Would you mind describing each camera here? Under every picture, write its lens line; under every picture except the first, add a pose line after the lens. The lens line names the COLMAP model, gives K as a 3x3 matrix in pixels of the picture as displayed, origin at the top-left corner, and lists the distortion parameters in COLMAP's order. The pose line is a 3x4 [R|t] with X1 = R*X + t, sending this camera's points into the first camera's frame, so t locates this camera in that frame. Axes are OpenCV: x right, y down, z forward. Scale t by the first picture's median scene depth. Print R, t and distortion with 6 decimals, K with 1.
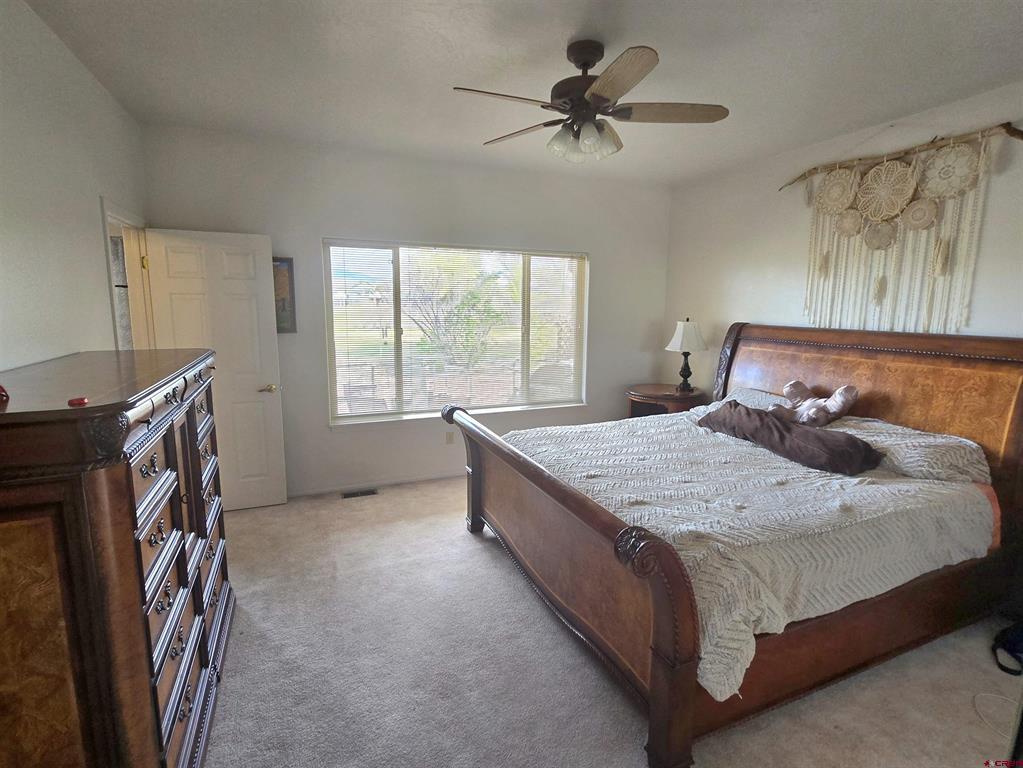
lens RADIAL K [[496.5, 0, 512.3], [0, 496.5, 380.6], [0, 0, 1]] dist [-0.002333, -0.000224]
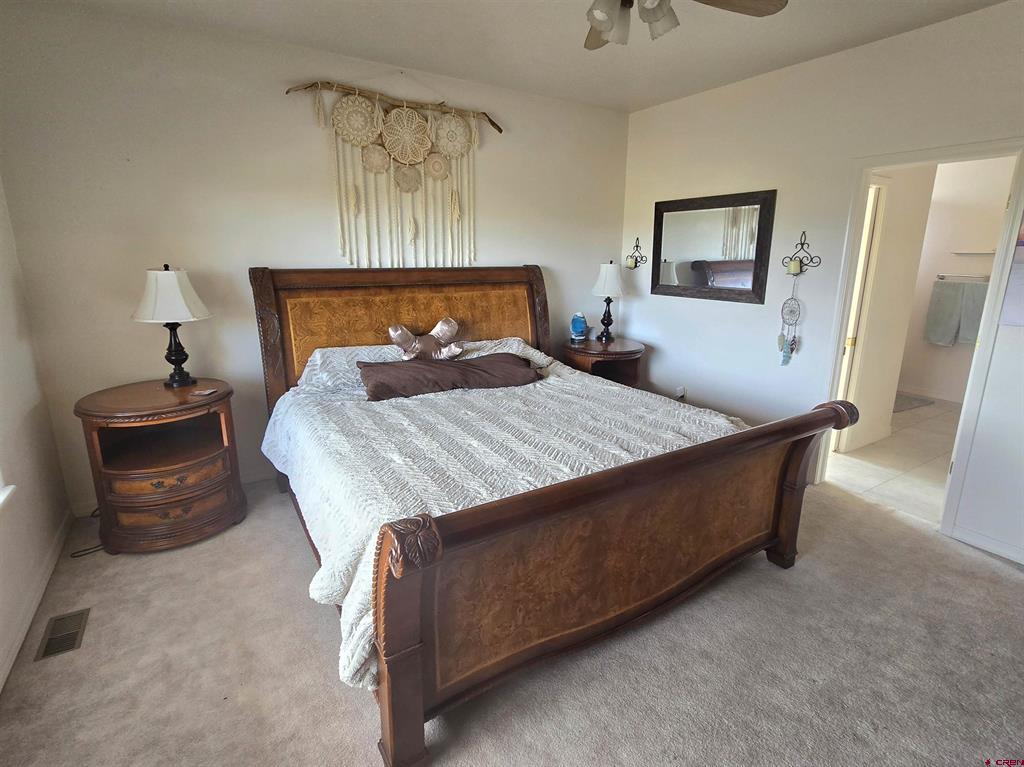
lens RADIAL K [[516.5, 0, 513.6], [0, 516.5, 380.6], [0, 0, 1]] dist [0.001283, -0.000312]
pose [[-0.151488, -0.258386, 0.954090, -0.485234], [0.143152, 0.949319, 0.279823, -0.156046], [-0.978038, 0.178969, -0.106822, 0.970335]]
